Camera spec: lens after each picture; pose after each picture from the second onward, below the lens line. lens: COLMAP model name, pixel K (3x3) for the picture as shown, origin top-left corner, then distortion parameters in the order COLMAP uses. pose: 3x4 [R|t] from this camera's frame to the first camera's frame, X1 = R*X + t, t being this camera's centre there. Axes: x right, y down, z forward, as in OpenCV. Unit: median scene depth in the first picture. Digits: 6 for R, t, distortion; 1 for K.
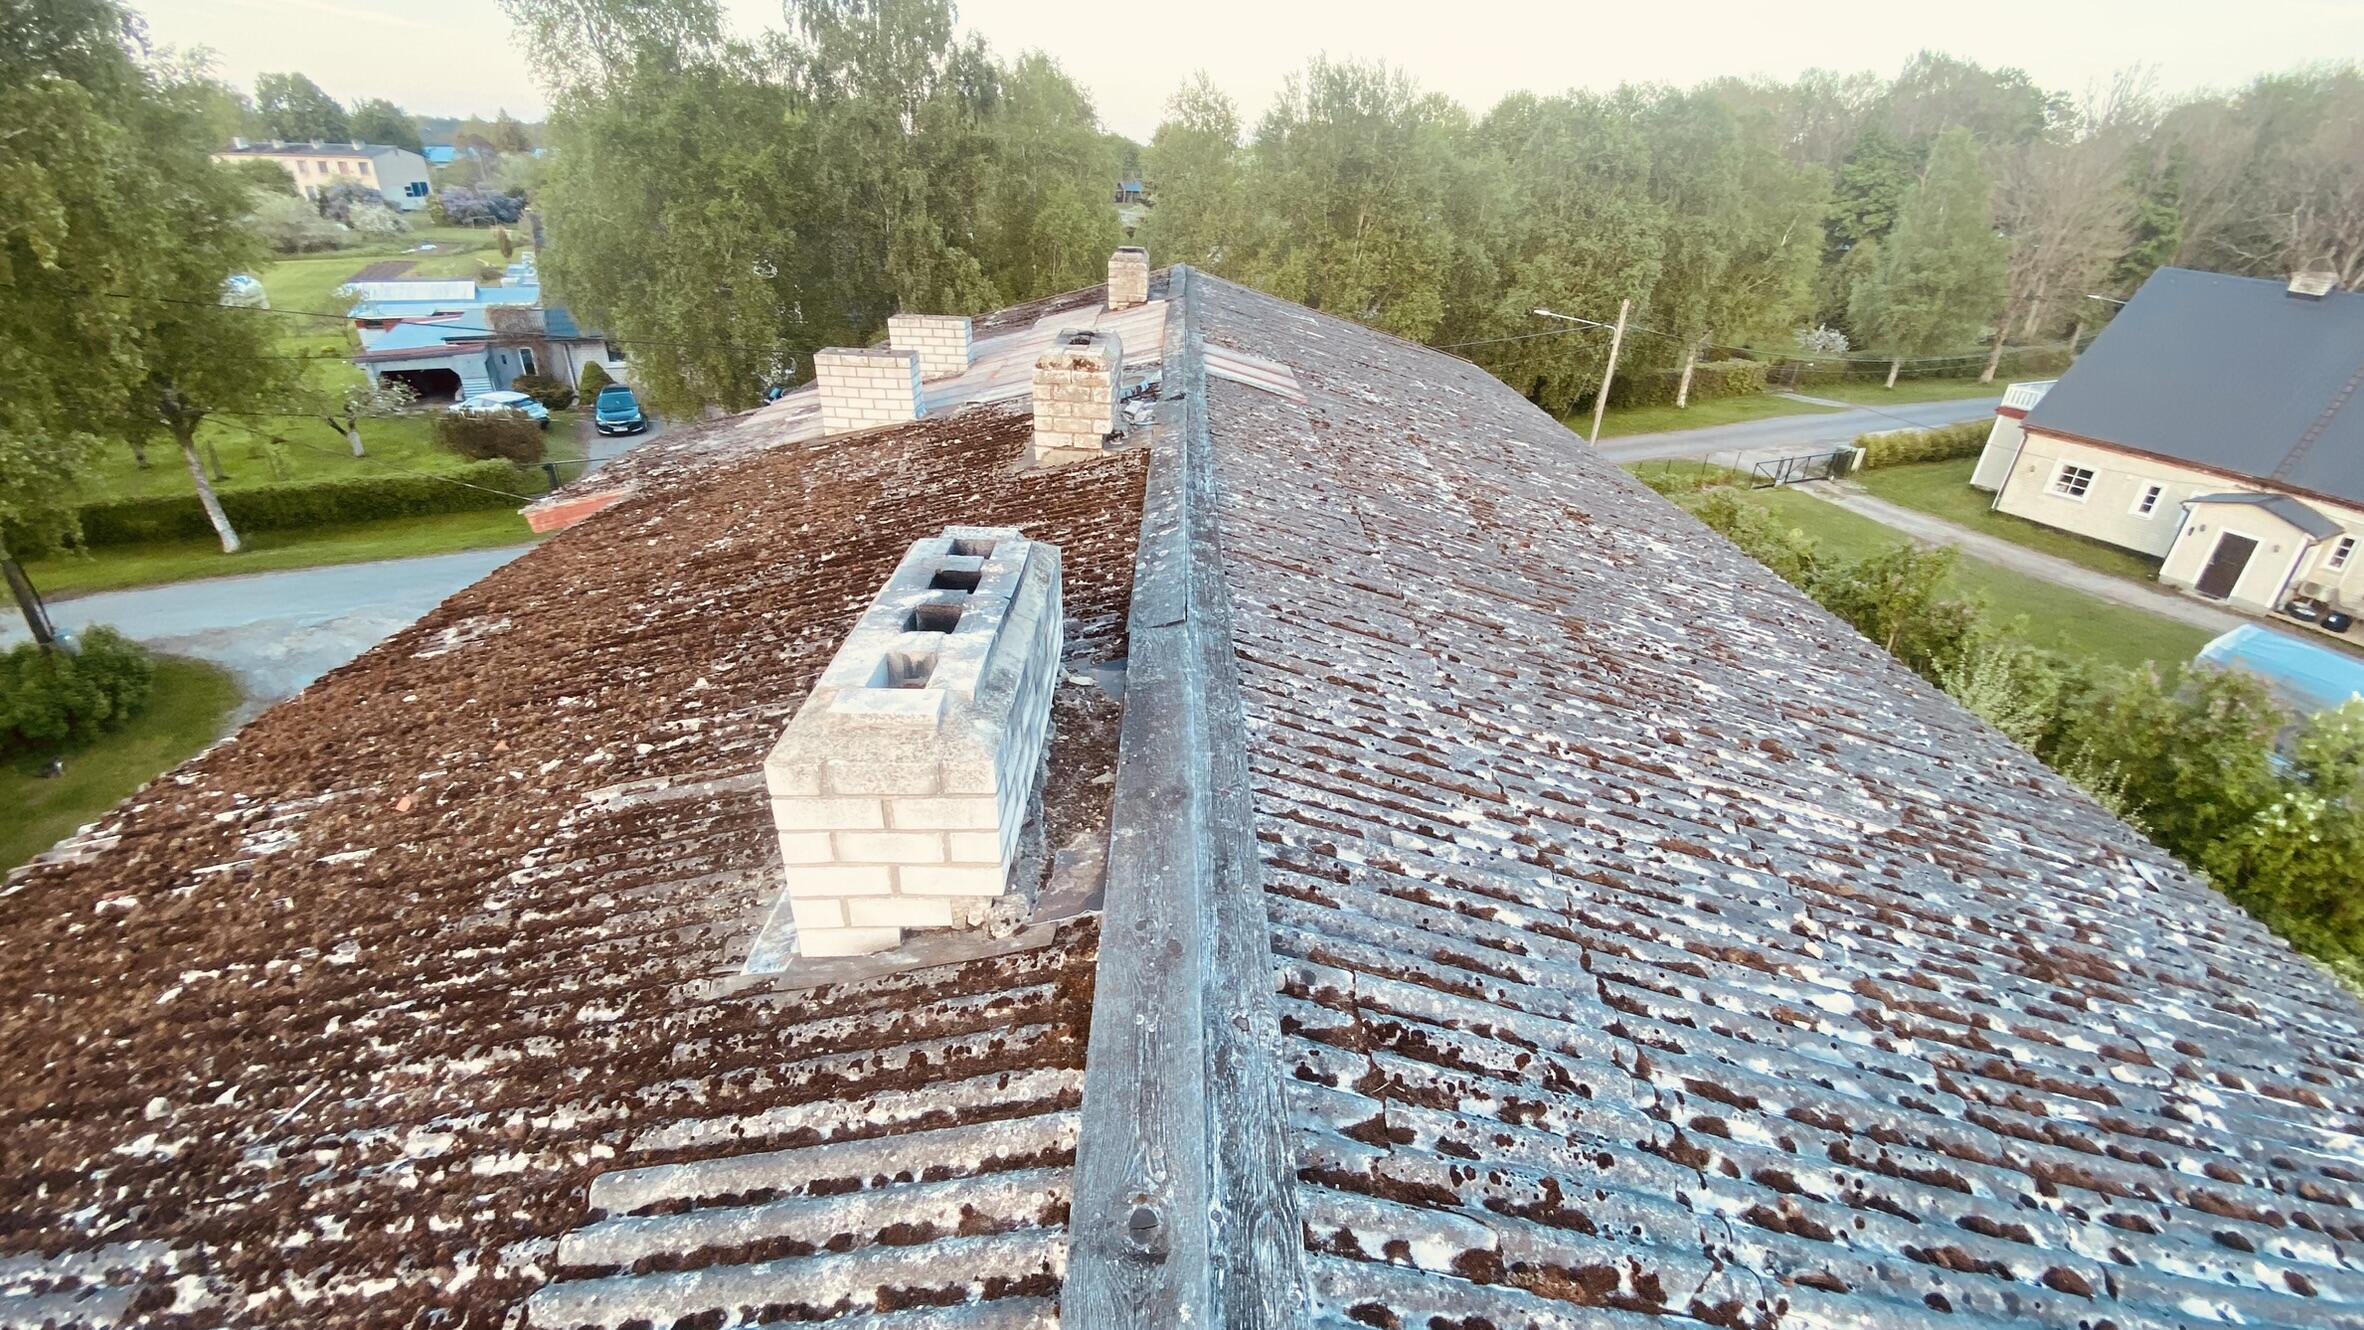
lens RADIAL K [[931.8, 0, 1182.0], [0, 931.8, 665.0], [0, 0, 1]] dist [-0.001719, -0.010519]
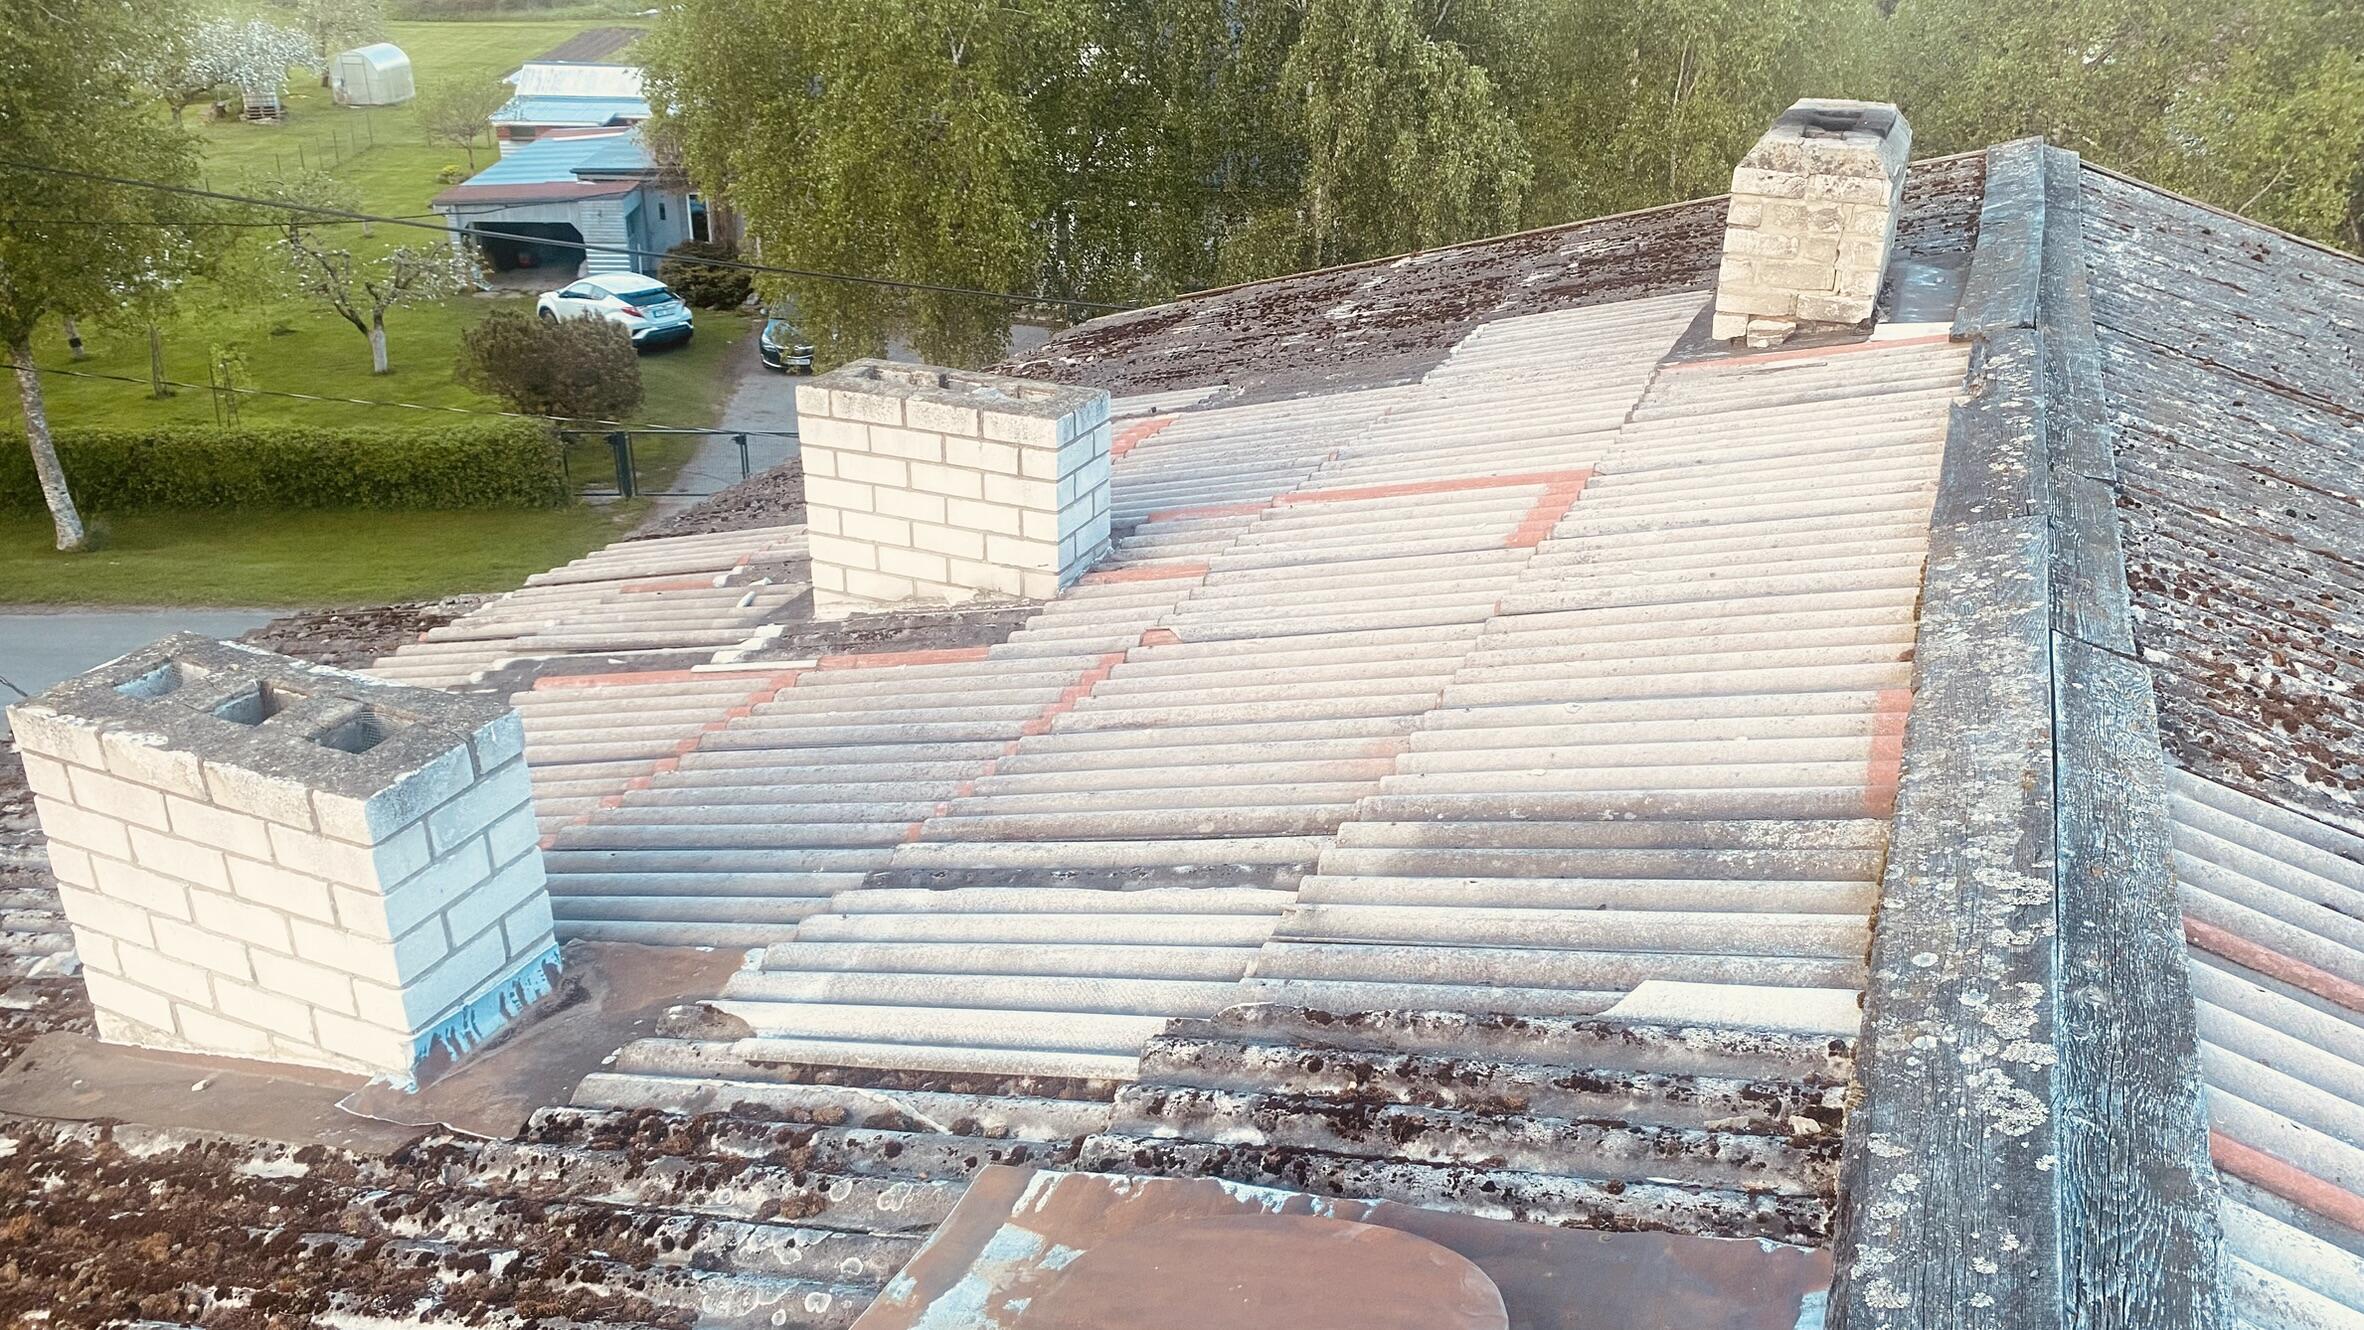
lens RADIAL K [[1762.2, 0, 1182.0], [0, 1762.2, 665.0], [0, 0, 1]] dist [0.001722, -0.004297]
pose [[0.912959, 0.148657, -0.380010, -0.005285], [-0.173459, 0.984332, -0.031665, -0.100950], [0.369349, 0.094825, 0.924440, 0.199858]]
